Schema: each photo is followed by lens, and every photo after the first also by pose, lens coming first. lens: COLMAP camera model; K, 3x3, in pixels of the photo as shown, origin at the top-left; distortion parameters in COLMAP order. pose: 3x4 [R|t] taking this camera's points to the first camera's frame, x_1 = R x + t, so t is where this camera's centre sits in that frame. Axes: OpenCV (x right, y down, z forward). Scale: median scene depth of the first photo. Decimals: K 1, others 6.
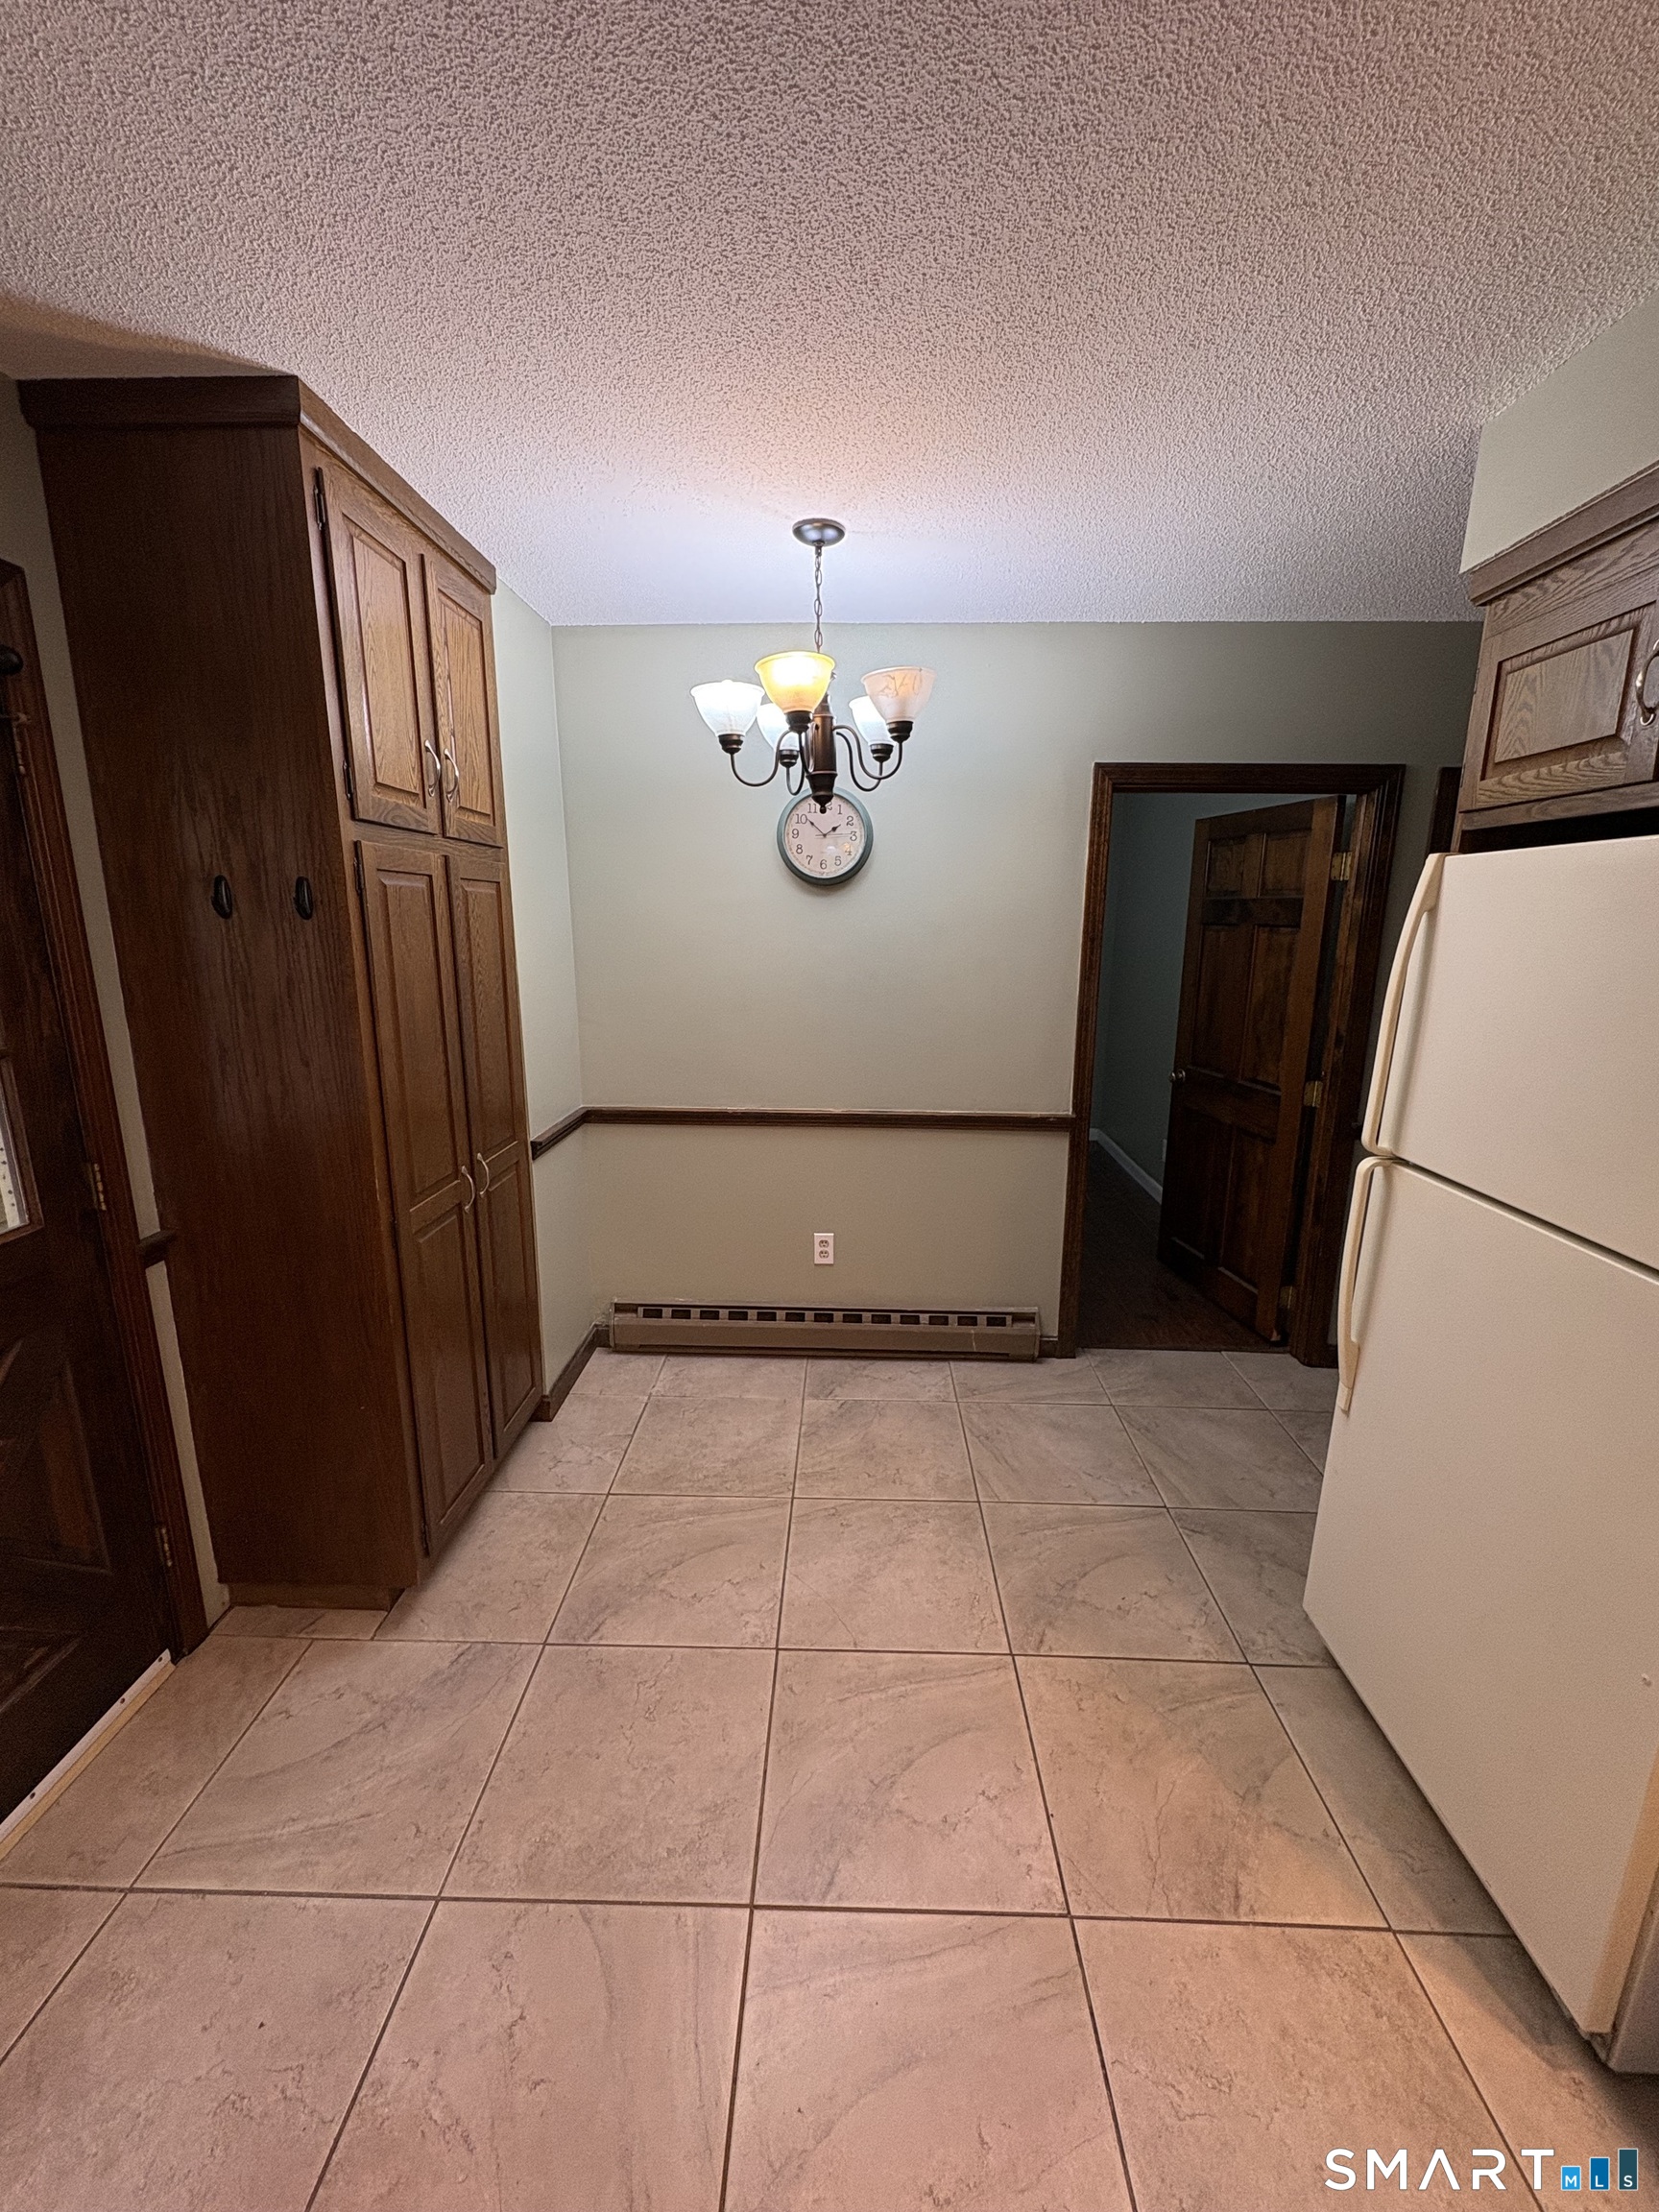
lens RADIAL K [[879.8, 0, 831.4], [0, 879.8, 1105.3], [0, 0, 1]] dist [0.001621, 0.000006]
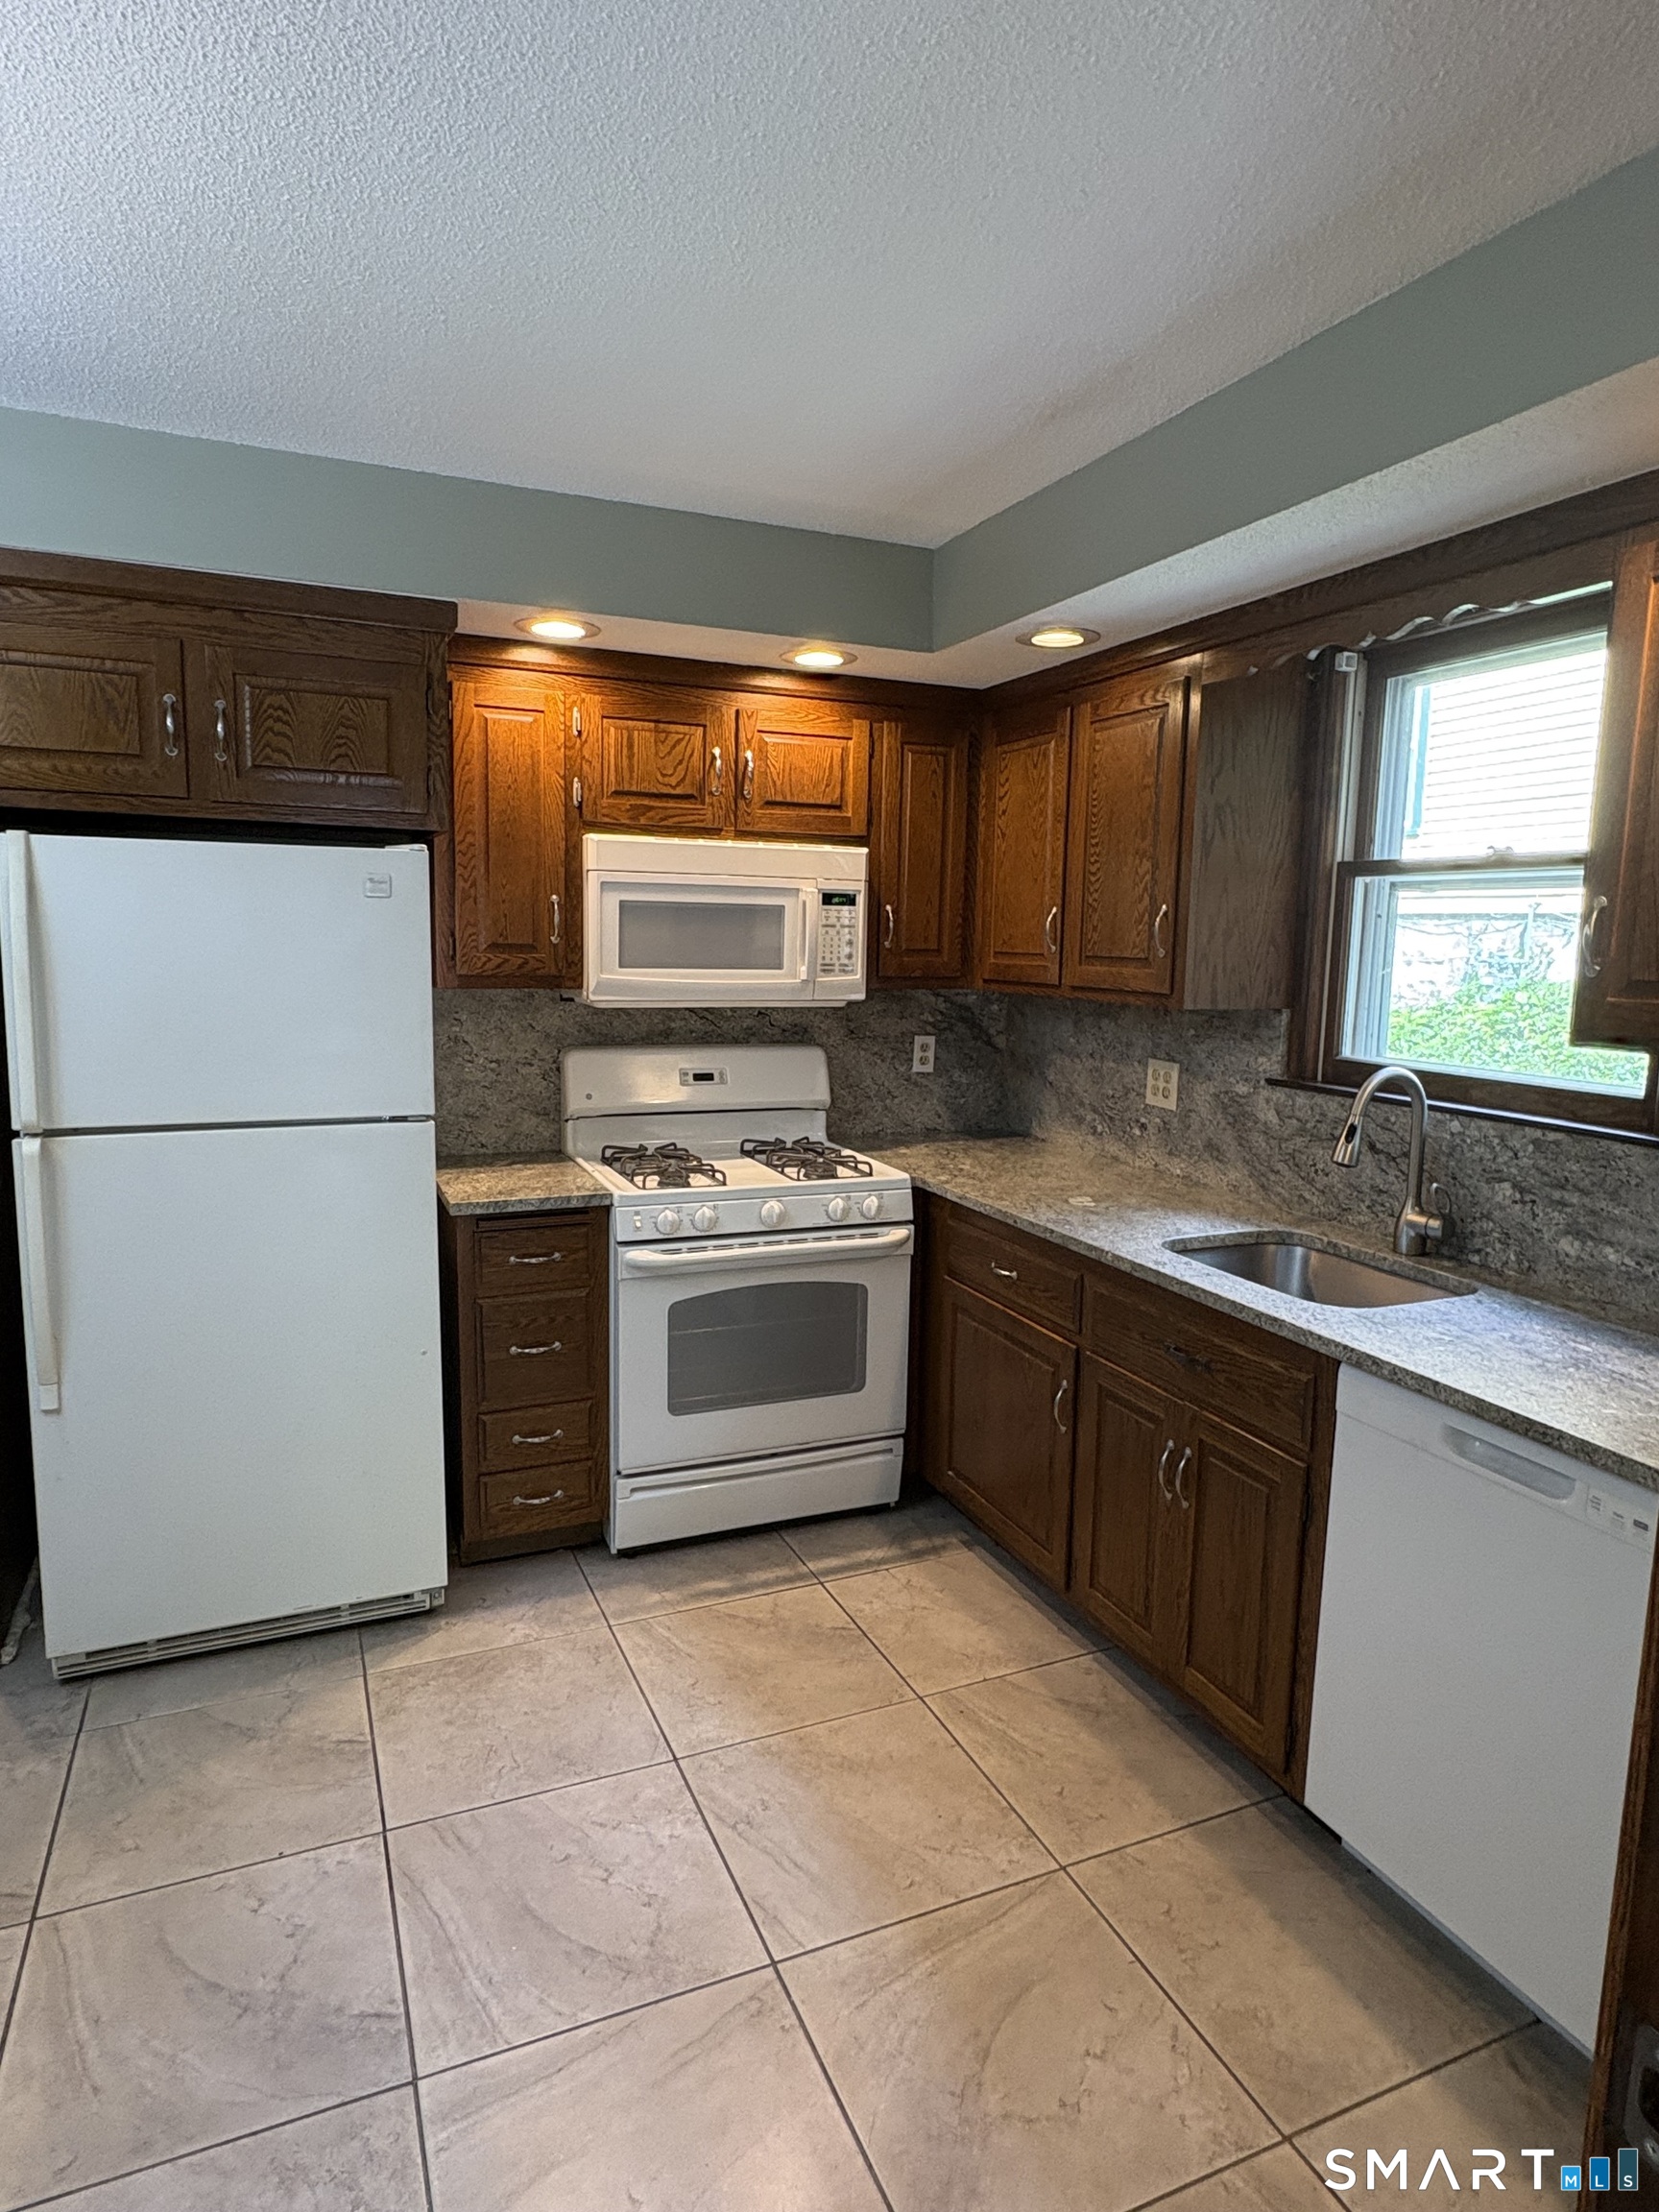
lens RADIAL K [[1280.5, 0, 832.3], [0, 1280.5, 1108.8], [0, 0, 1]] dist [-0.002966, 0.001589]
pose [[-0.420293, -0.136903, 0.897001, -1.163919], [0.168126, 0.959686, 0.225246, -0.160339], [-0.891676, 0.245479, -0.380333, 0.855254]]
